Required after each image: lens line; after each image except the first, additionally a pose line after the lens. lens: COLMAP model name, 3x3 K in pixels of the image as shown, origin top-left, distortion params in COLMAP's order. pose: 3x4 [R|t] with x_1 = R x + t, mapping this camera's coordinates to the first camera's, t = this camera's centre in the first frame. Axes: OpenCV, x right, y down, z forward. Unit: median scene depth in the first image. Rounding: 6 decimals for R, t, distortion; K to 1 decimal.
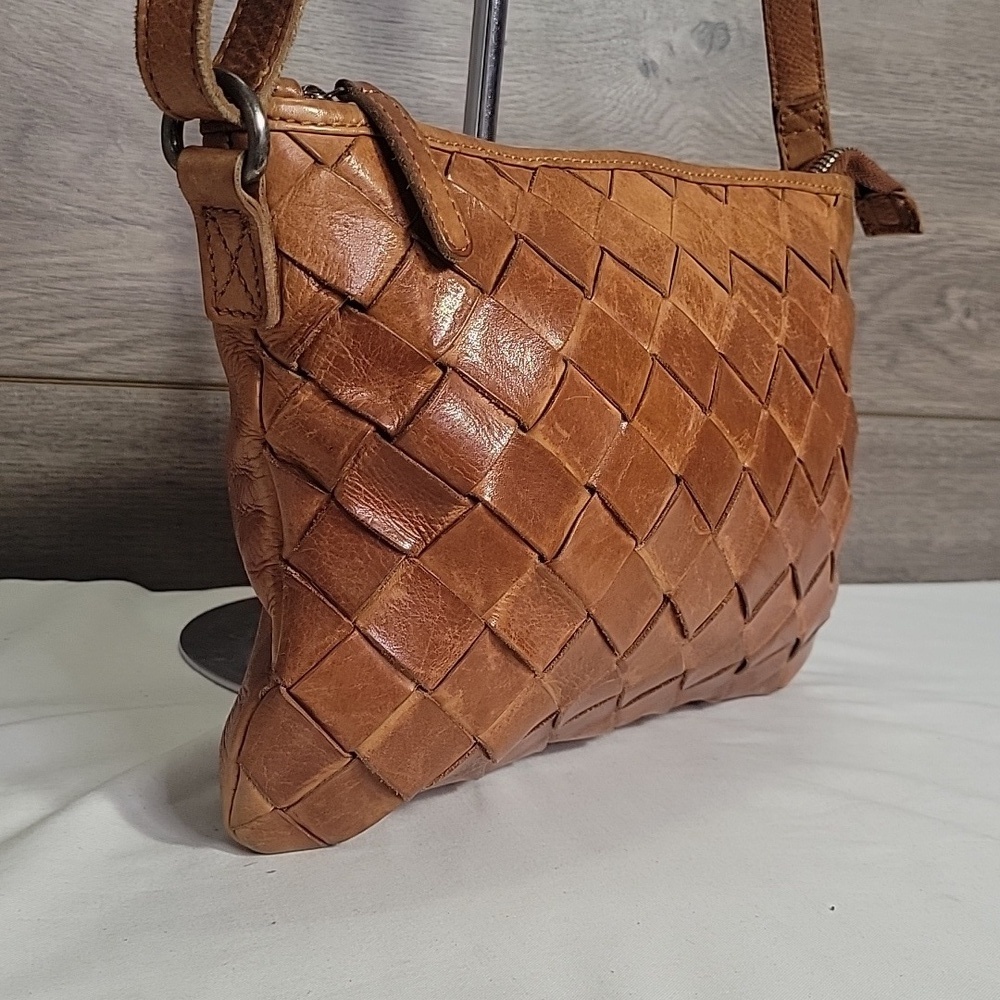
lens RADIAL K [[1604.6, 0, 419.3], [0, 1604.6, 466.0], [0, 0, 1]] dist [0.009808, 0.000000]
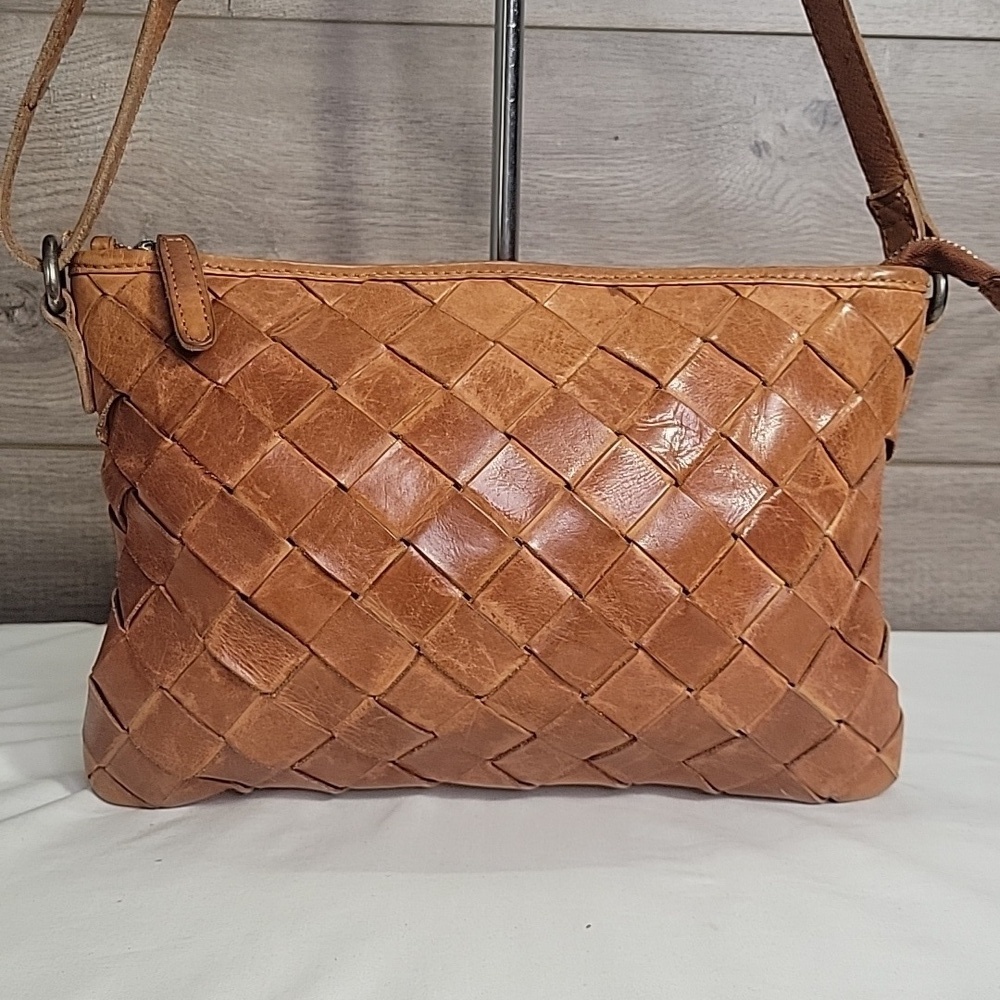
lens RADIAL K [[1604.6, 0, 475.9], [0, 1604.6, 497.2], [0, 0, 1]] dist [0.009808, 0.000000]
pose [[0.951317, -0.010731, -0.308026, 0.294651], [0.006677, 0.999877, -0.014215, 0.000166], [0.308141, 0.011466, 0.951272, -0.082599]]
